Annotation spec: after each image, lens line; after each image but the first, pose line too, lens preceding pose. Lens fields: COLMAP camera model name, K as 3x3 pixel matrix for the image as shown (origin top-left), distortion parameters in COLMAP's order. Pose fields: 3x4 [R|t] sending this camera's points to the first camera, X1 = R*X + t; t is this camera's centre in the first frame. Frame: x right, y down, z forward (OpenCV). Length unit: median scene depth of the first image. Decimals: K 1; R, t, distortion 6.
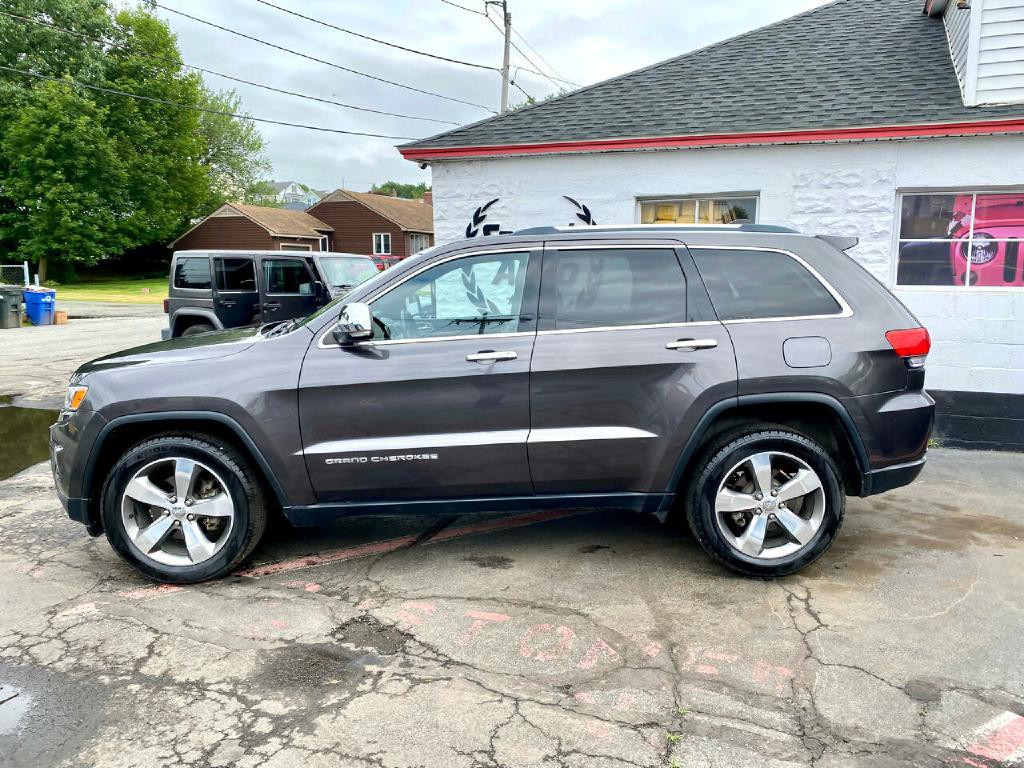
lens RADIAL K [[778.1, 0, 524.4], [0, 778.1, 379.1], [0, 0, 1]] dist [0.026662, -0.031758]
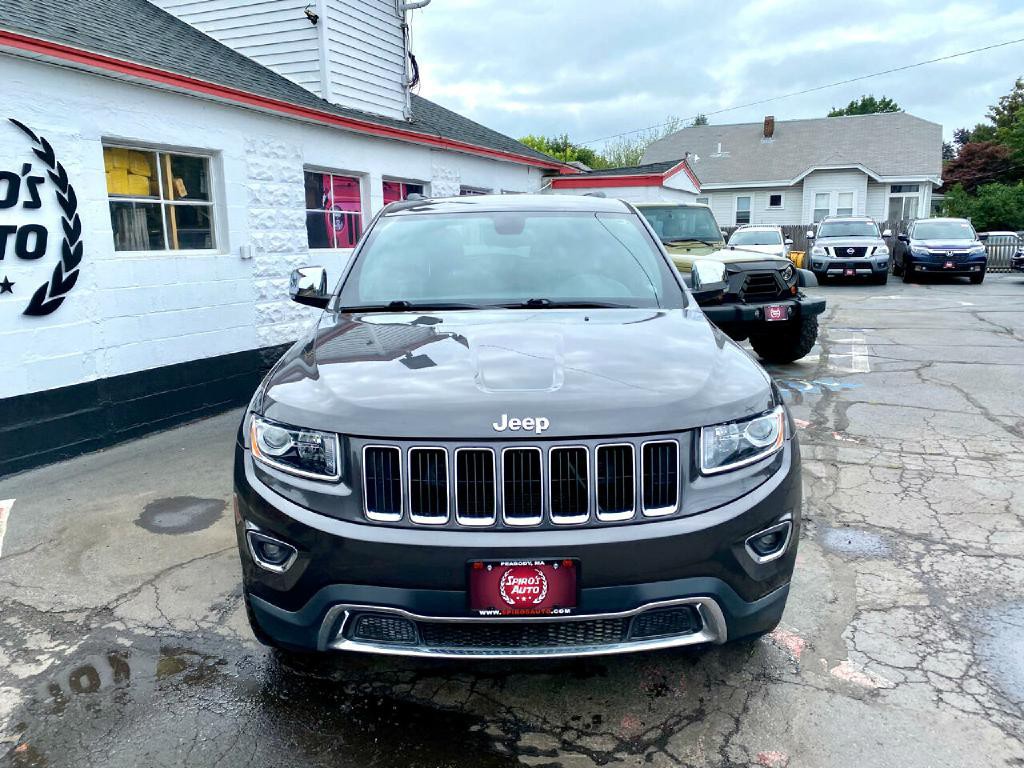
lens RADIAL K [[767.0, 0, 514.1], [0, 767.0, 379.4], [0, 0, 1]] dist [0.023622, -0.027275]
pose [[0.011924, -0.183352, 0.982975, -1.168856], [0.149126, 0.972377, 0.179567, -0.155269], [-0.988746, 0.144446, 0.038938, 1.168637]]
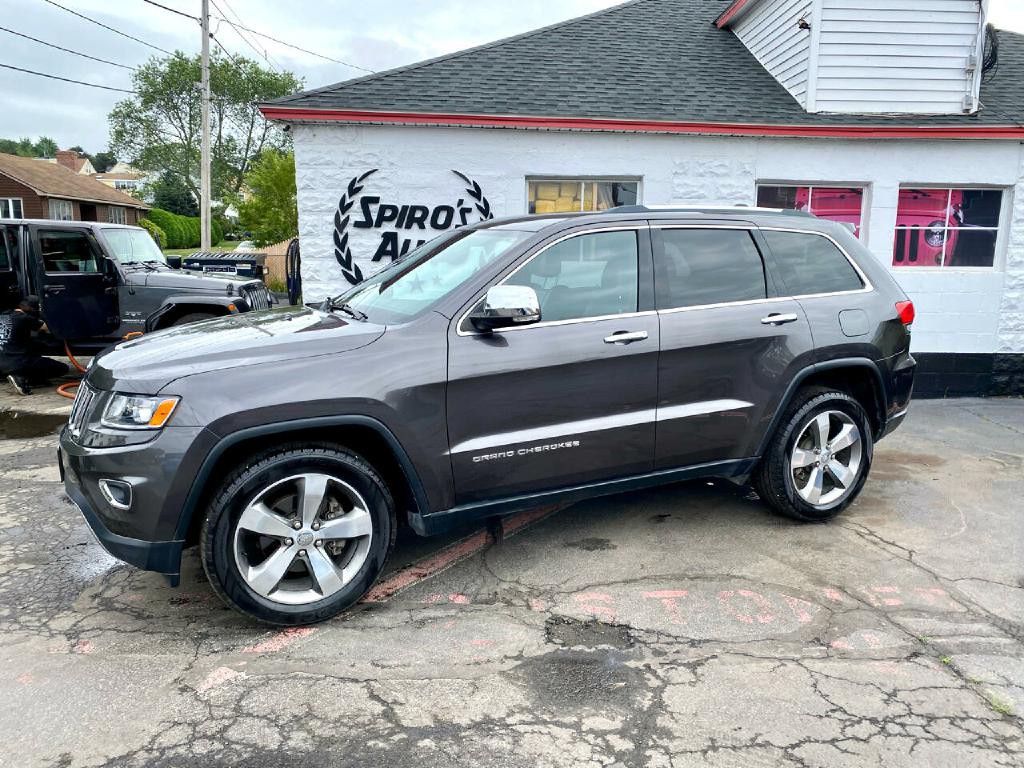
lens RADIAL K [[772.9, 0, 528.5], [0, 772.9, 389.8], [0, 0, 1]] dist [0.020711, -0.023613]
pose [[0.905687, -0.066366, 0.418719, -0.553294], [0.048092, 0.997379, 0.054058, -0.020378], [-0.421210, -0.028822, 0.906505, 0.157310]]
